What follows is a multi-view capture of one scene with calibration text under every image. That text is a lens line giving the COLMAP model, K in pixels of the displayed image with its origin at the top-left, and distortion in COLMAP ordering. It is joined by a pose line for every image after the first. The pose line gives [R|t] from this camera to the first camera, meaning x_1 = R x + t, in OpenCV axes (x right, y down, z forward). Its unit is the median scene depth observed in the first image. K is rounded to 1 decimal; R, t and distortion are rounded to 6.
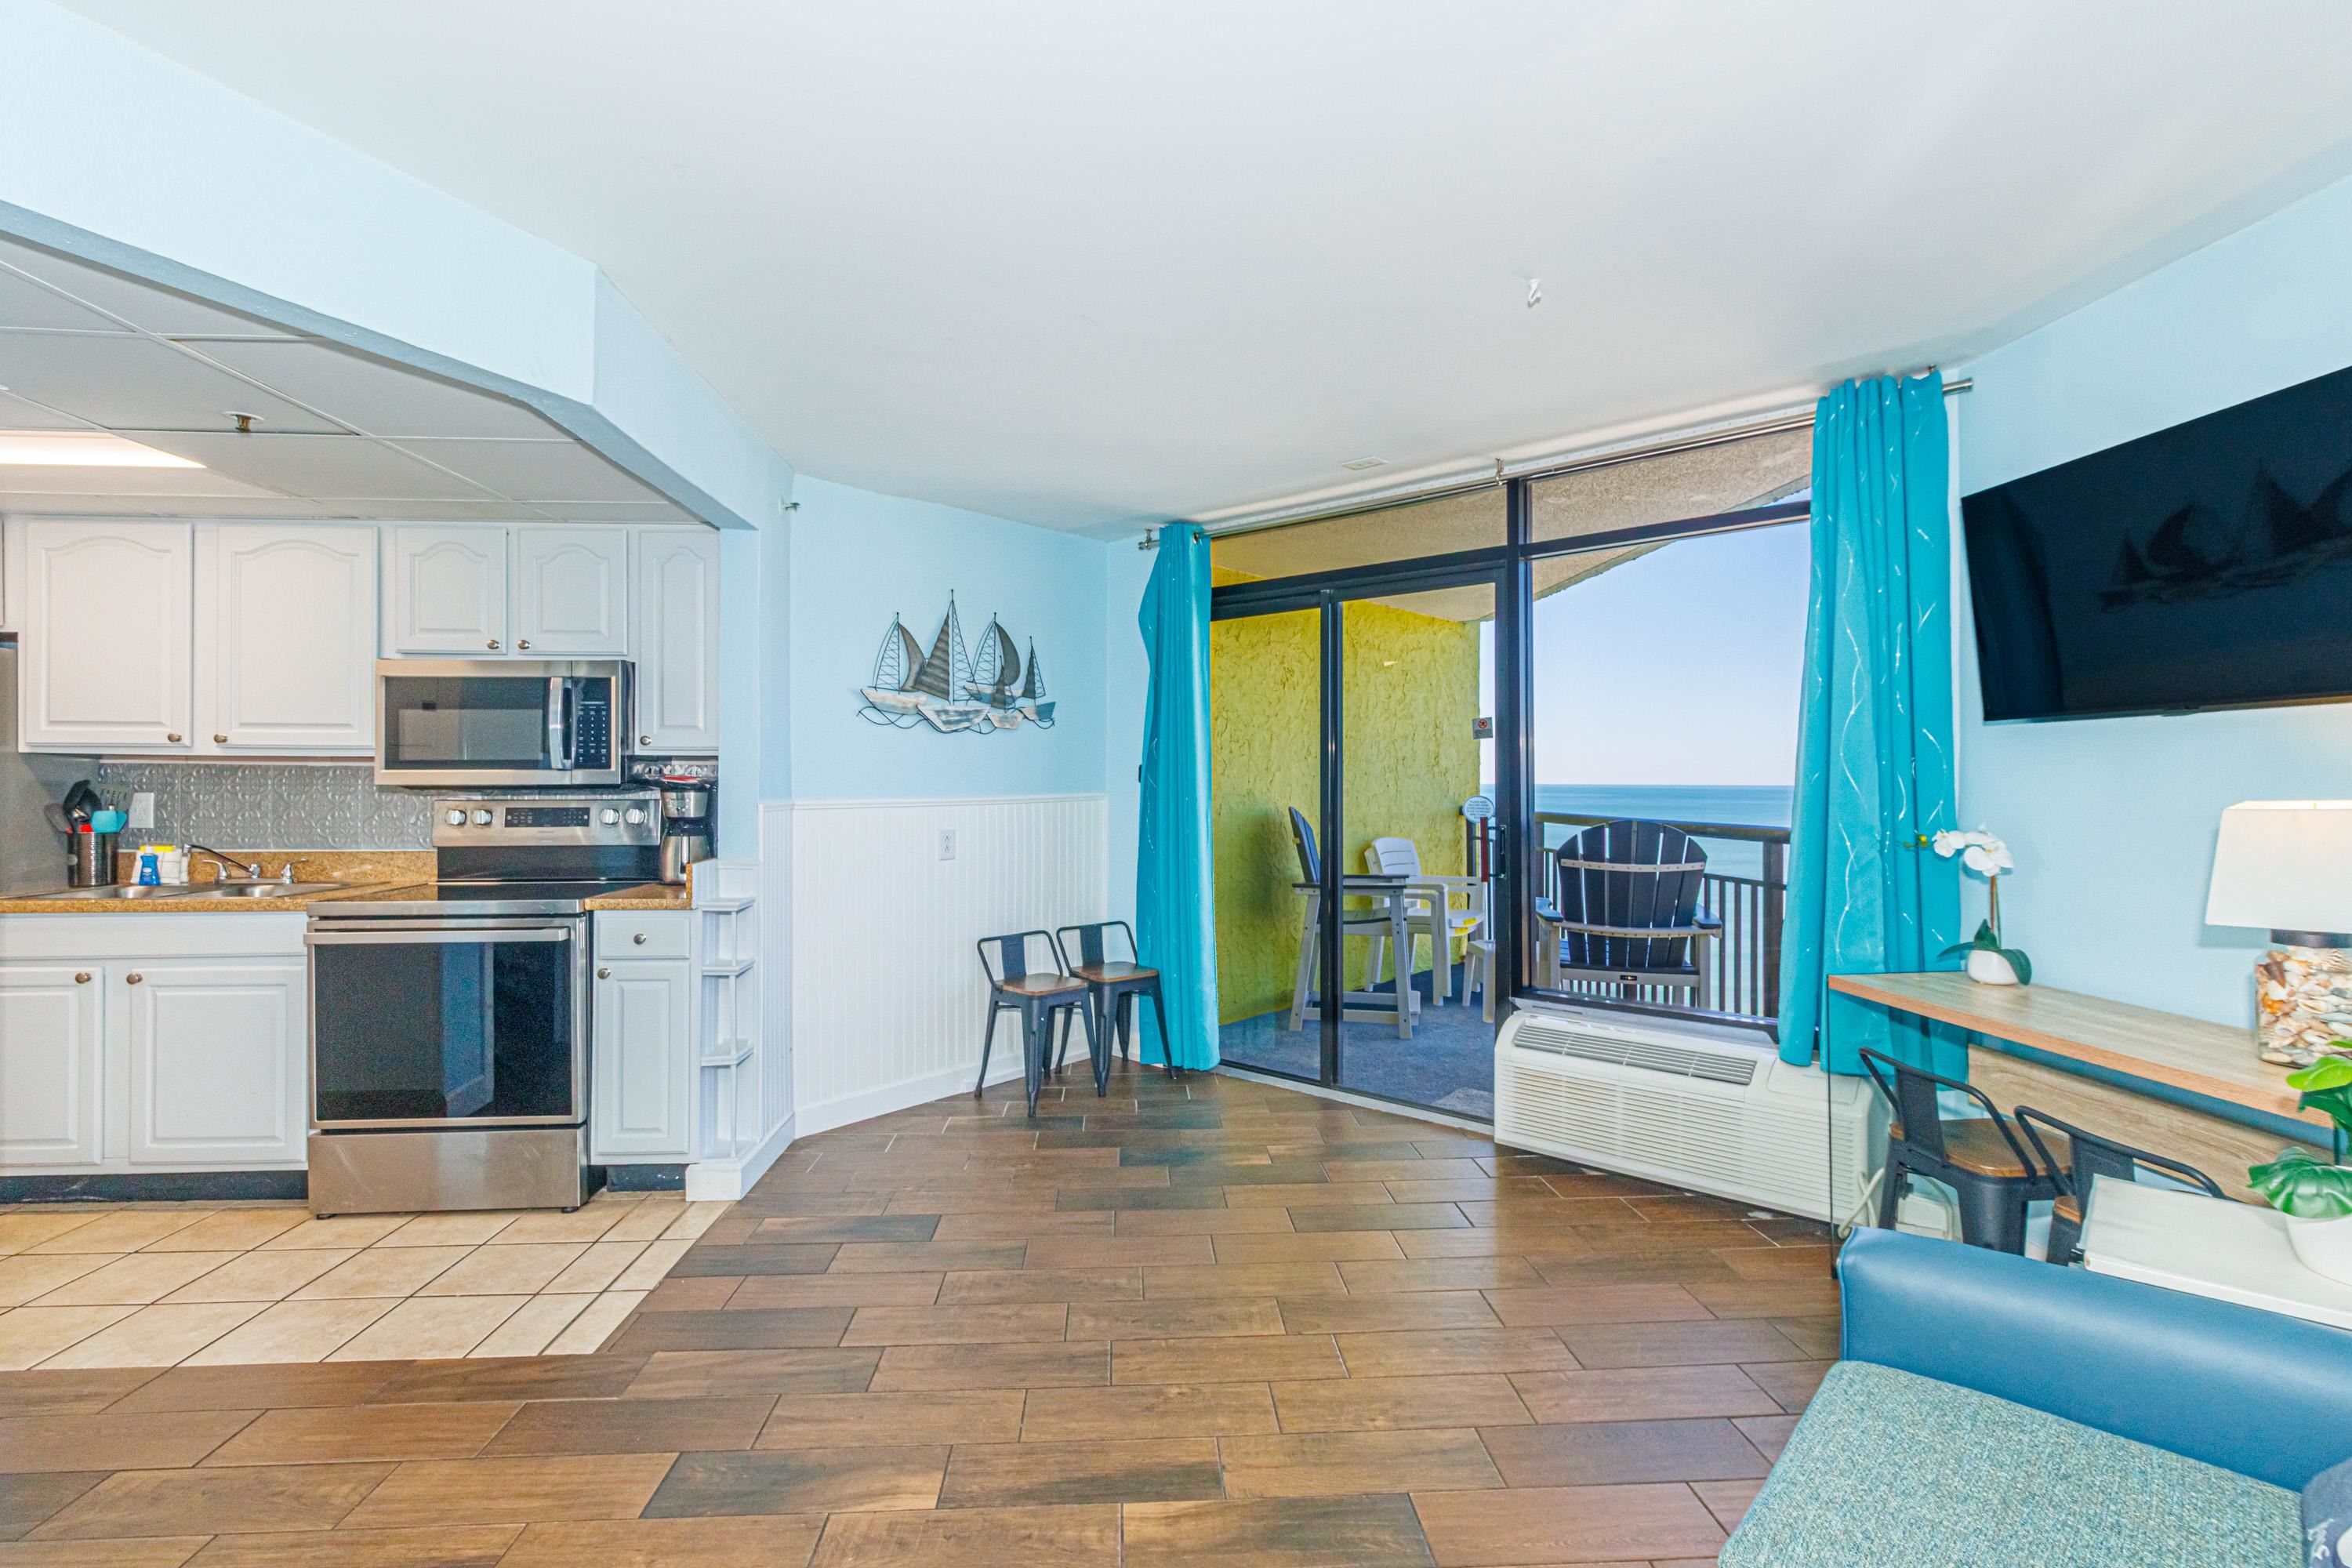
lens RADIAL K [[1082.6, 0, 1170.2], [0, 1082.6, 780.7], [0, 0, 1]] dist [0.007158, -0.000043]
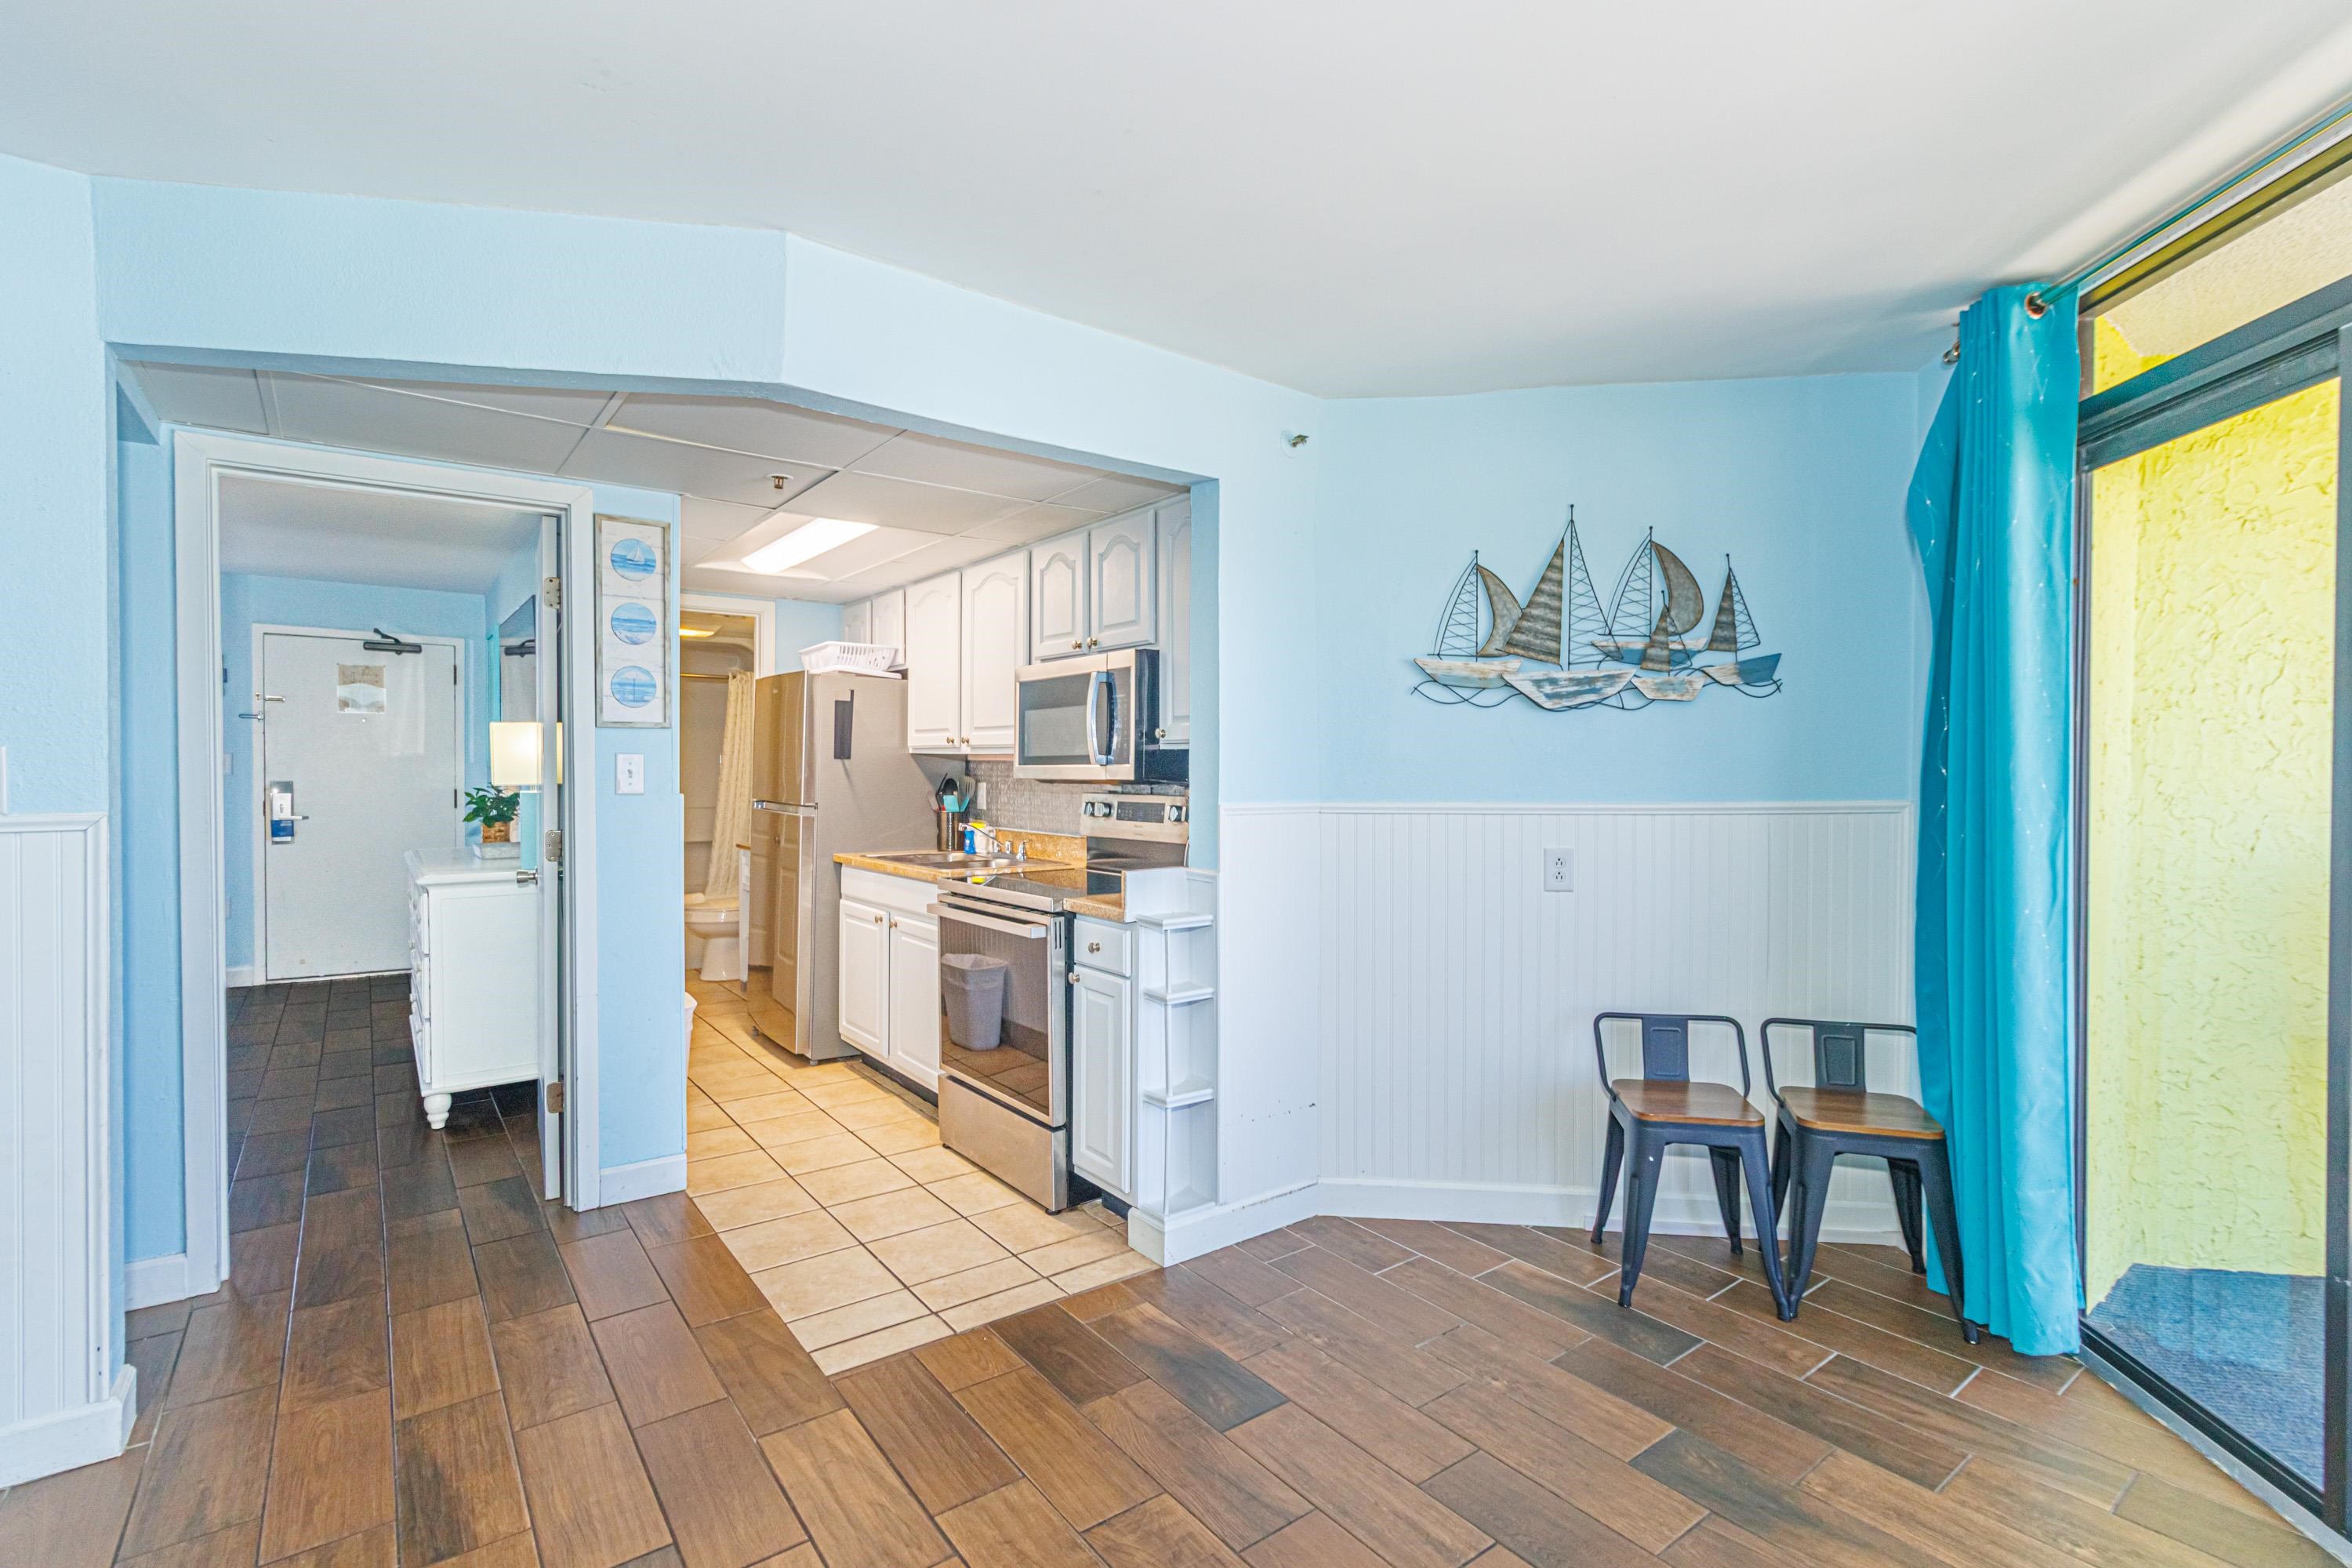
lens RADIAL K [[1084.0, 0, 1170.4], [0, 1084.0, 781.5], [0, 0, 1]] dist [0.004317, 0.000467]
pose [[0.558557, 0.011546, -0.829386, 0.283459], [-0.004448, 0.999930, 0.010925, -0.005974], [0.829454, -0.002413, 0.558569, 0.478275]]
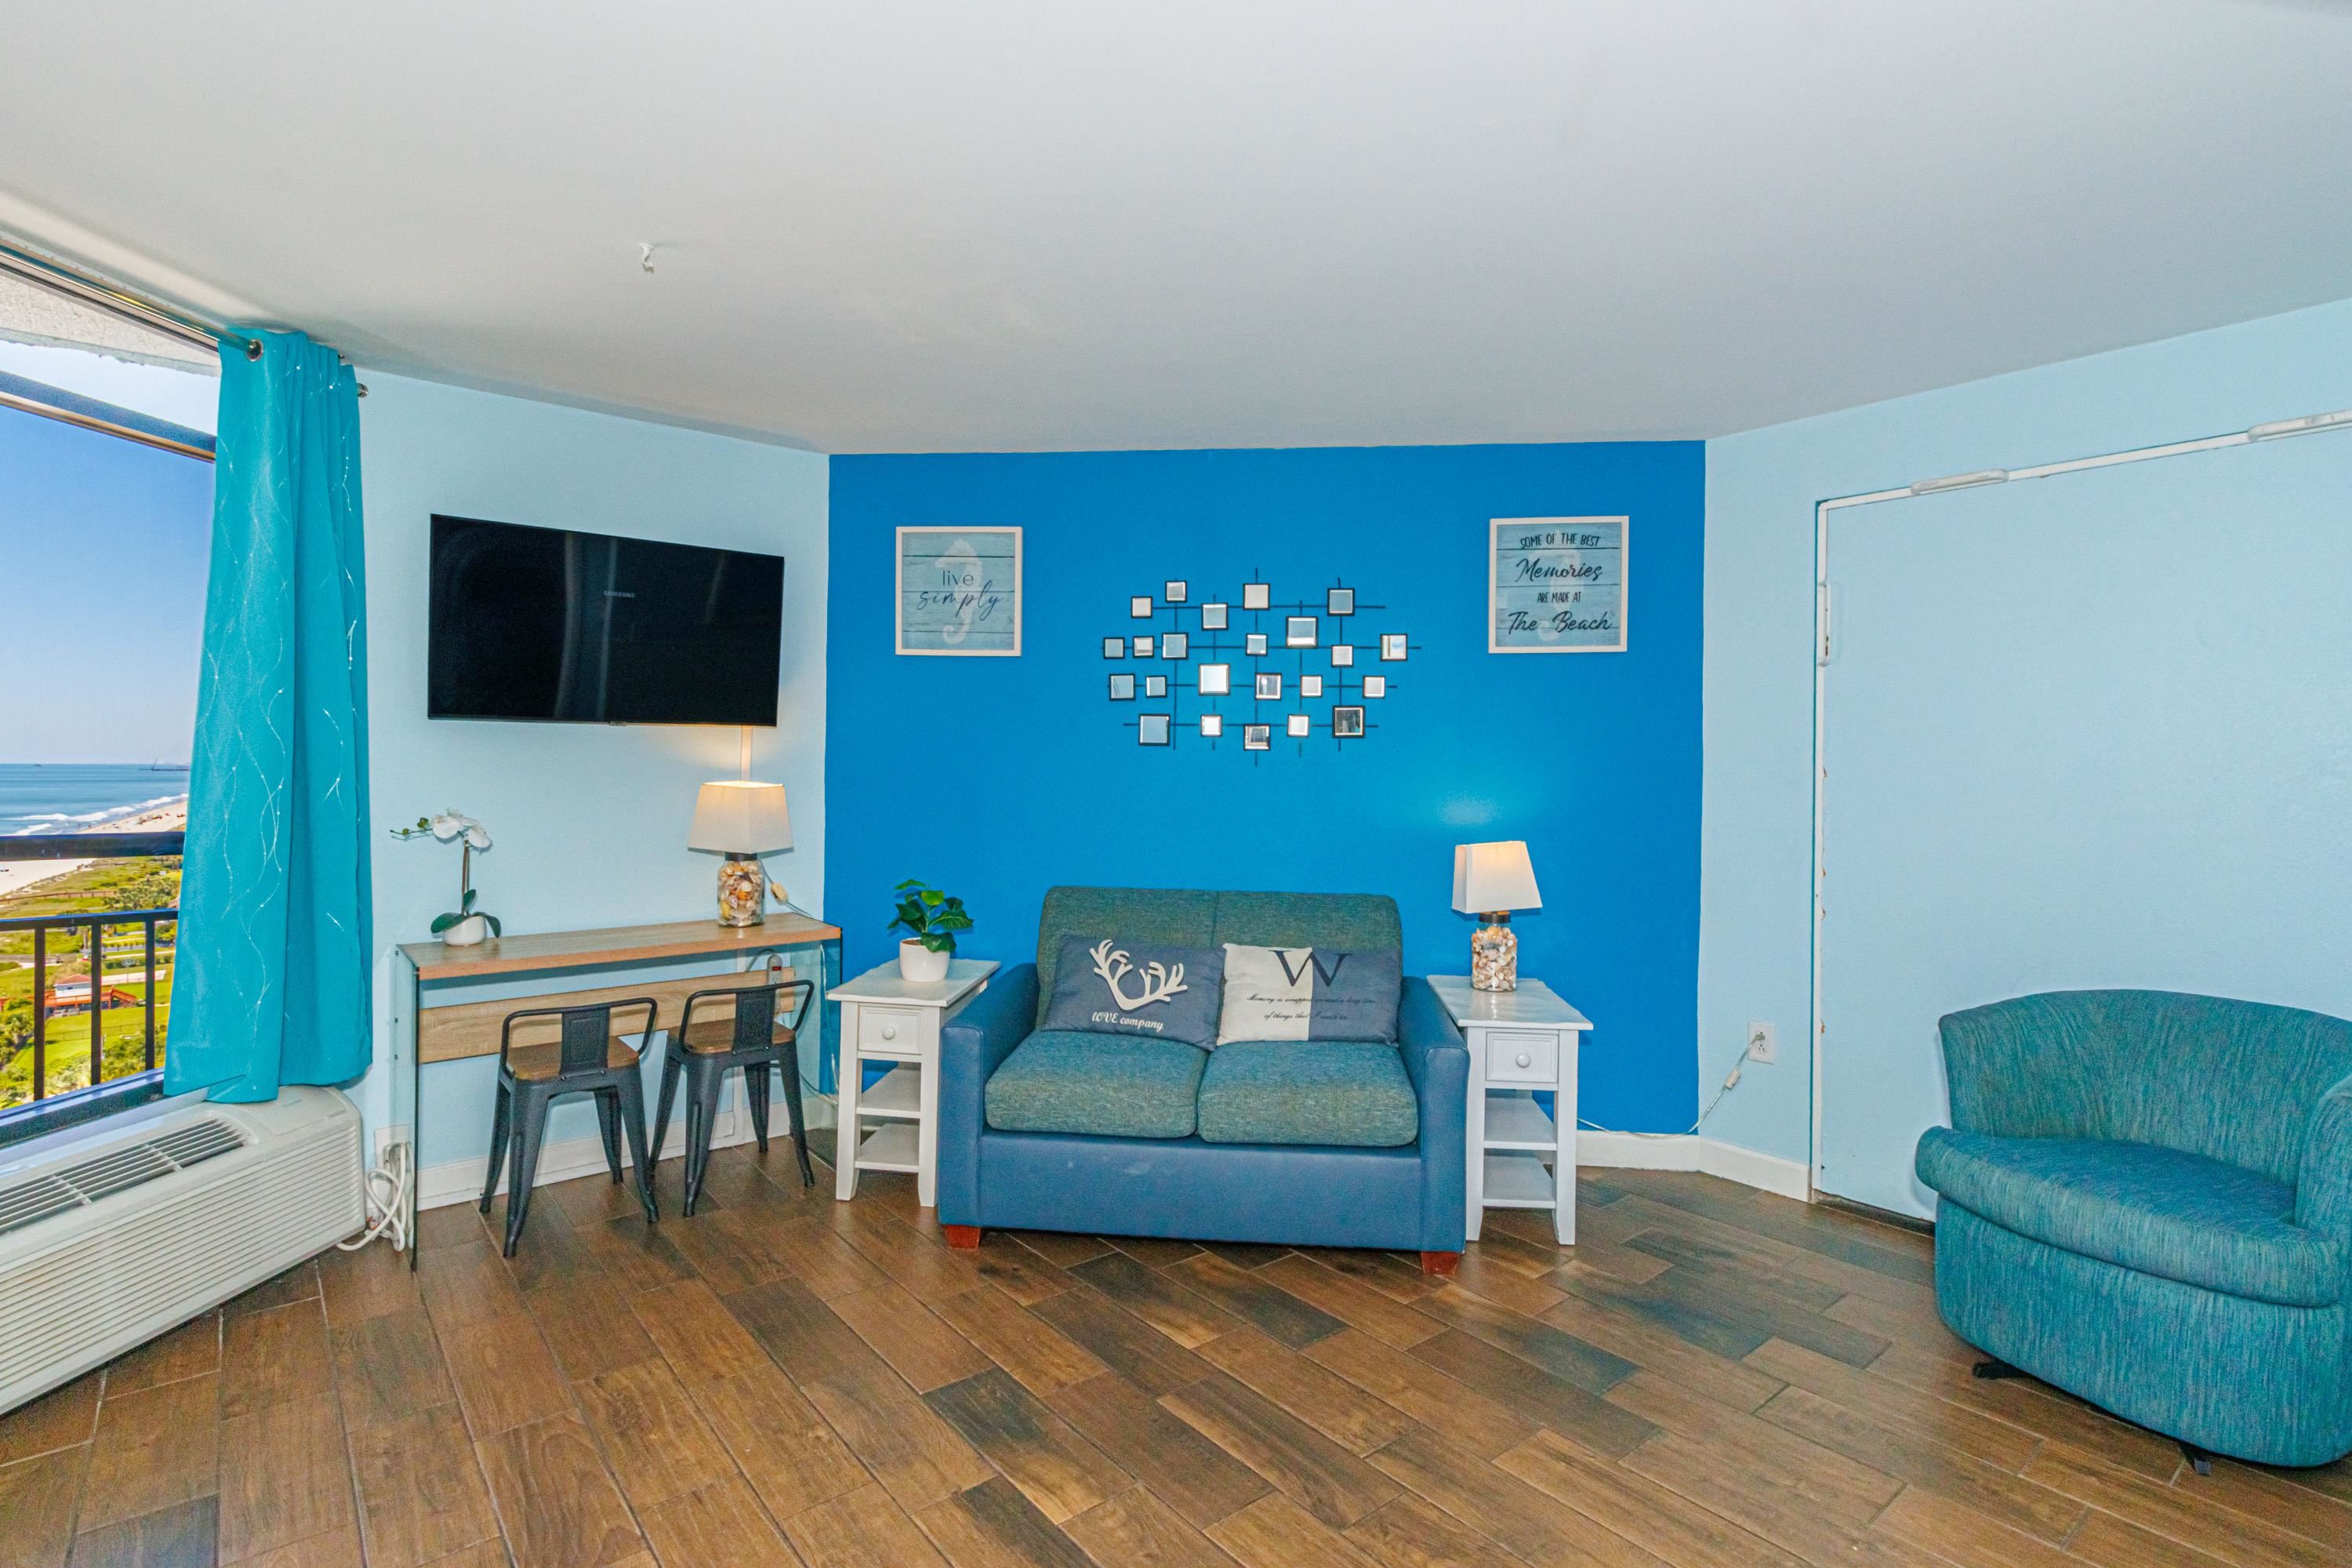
lens RADIAL K [[1147.3, 0, 1174.1], [0, 1147.3, 776.2], [0, 0, 1]] dist [0.004517, 0.000683]
pose [[-0.598595, -0.014959, 0.800912, -0.488562], [-0.008006, 0.999887, 0.012691, -0.011280], [-0.801012, 0.001185, -0.598647, 0.810658]]
